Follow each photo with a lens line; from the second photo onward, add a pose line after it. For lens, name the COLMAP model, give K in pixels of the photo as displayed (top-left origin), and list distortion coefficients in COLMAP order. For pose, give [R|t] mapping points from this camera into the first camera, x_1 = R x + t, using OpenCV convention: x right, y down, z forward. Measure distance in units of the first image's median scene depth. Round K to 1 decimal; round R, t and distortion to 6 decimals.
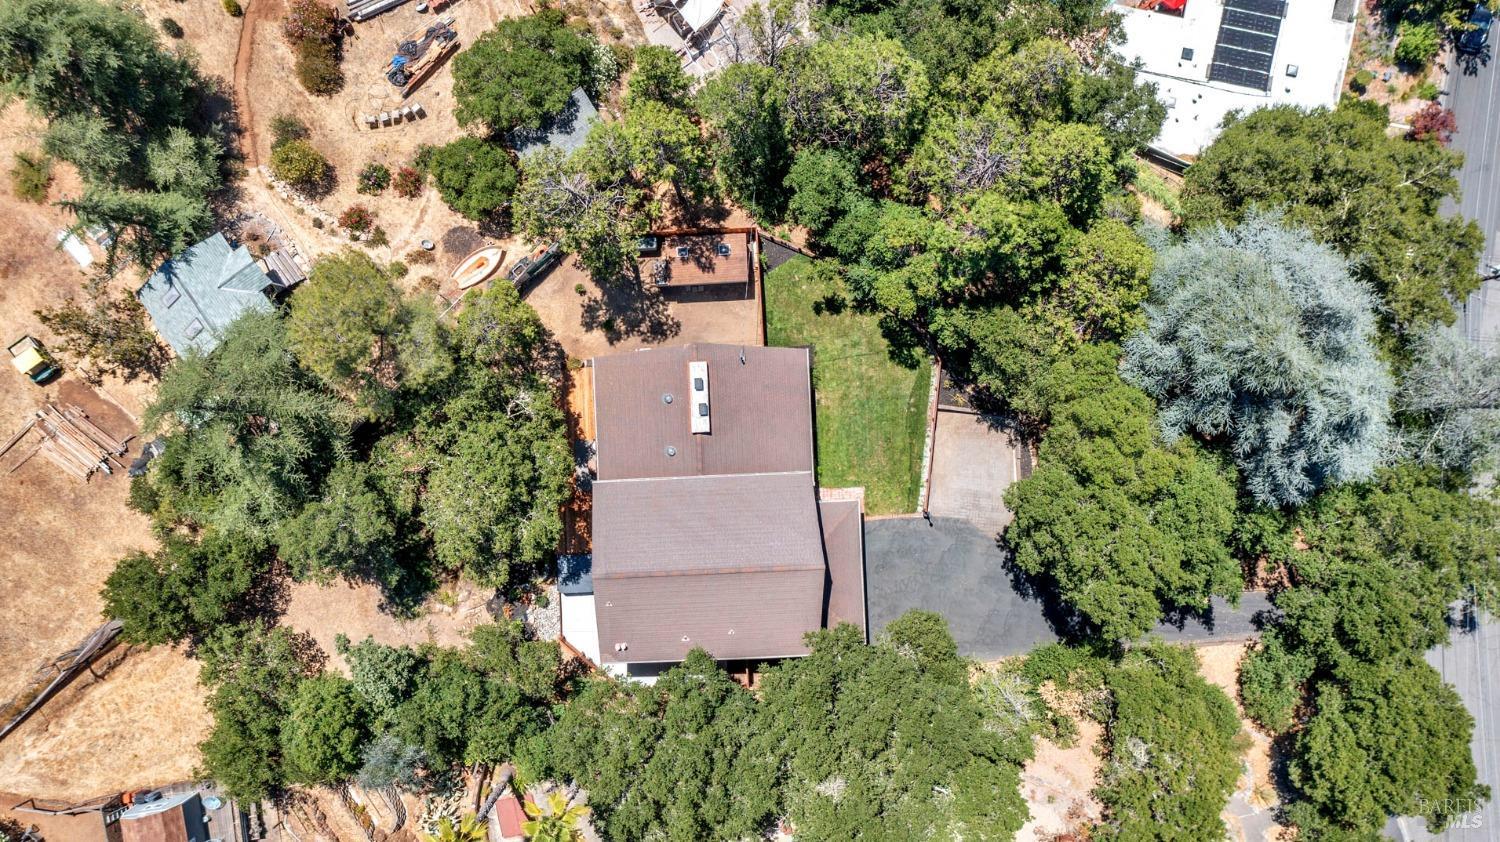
lens RADIAL K [[1177.6, 0, 752.0], [0, 1177.6, 427.8], [0, 0, 1]] dist [-0.007936, -0.001298]
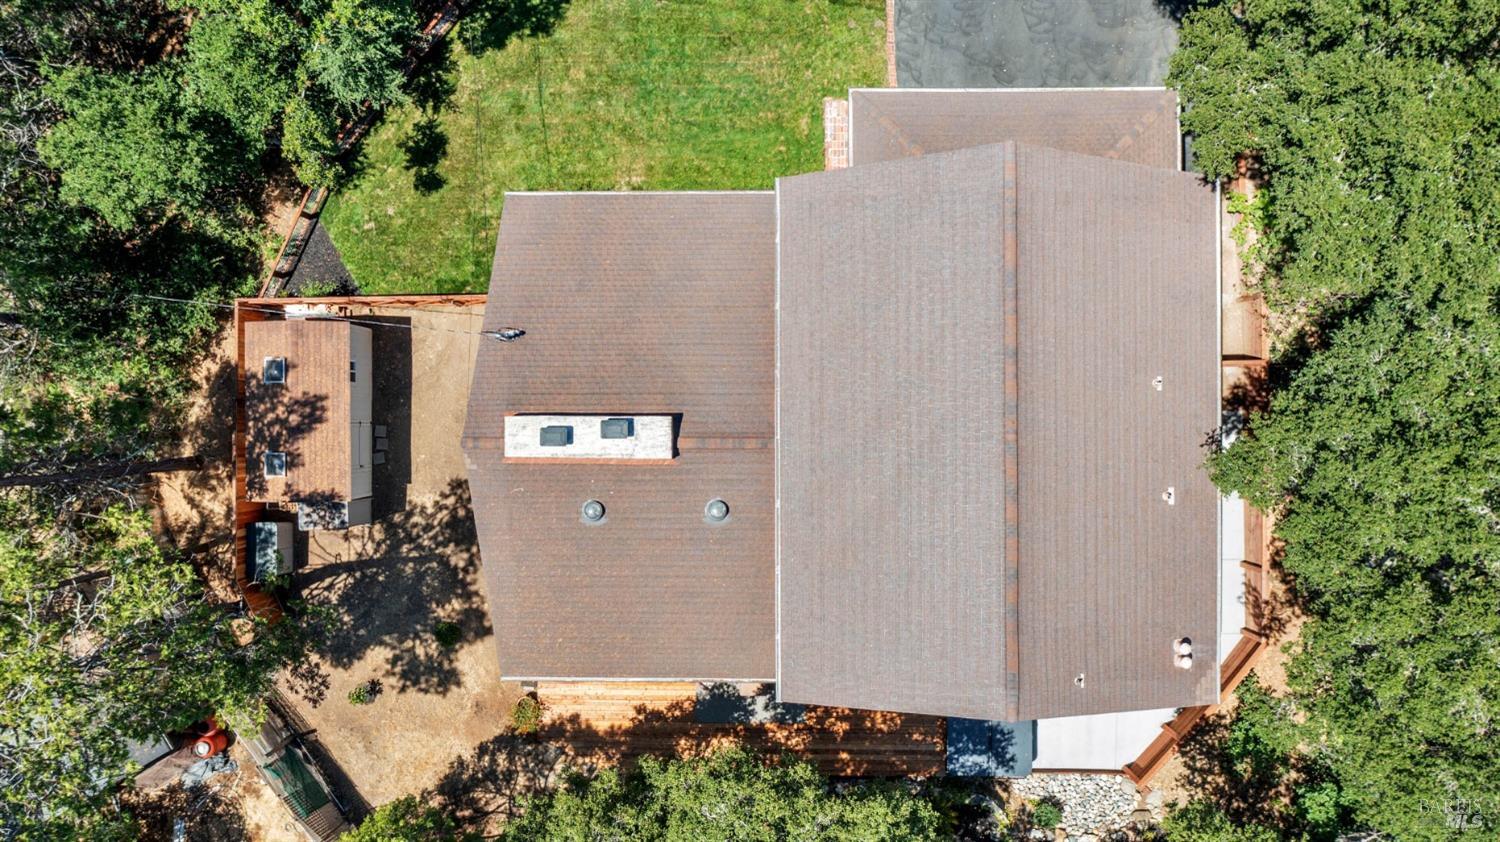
lens RADIAL K [[1177.6, 0, 739.5], [0, 1177.6, 423.0], [0, 0, 1]] dist [-0.007936, -0.001298]
pose [[0.043551, -0.998932, 0.015403, -0.041093], [0.997946, 0.042772, -0.047693, 0.045143], [0.046983, 0.017448, 0.998743, 0.545882]]
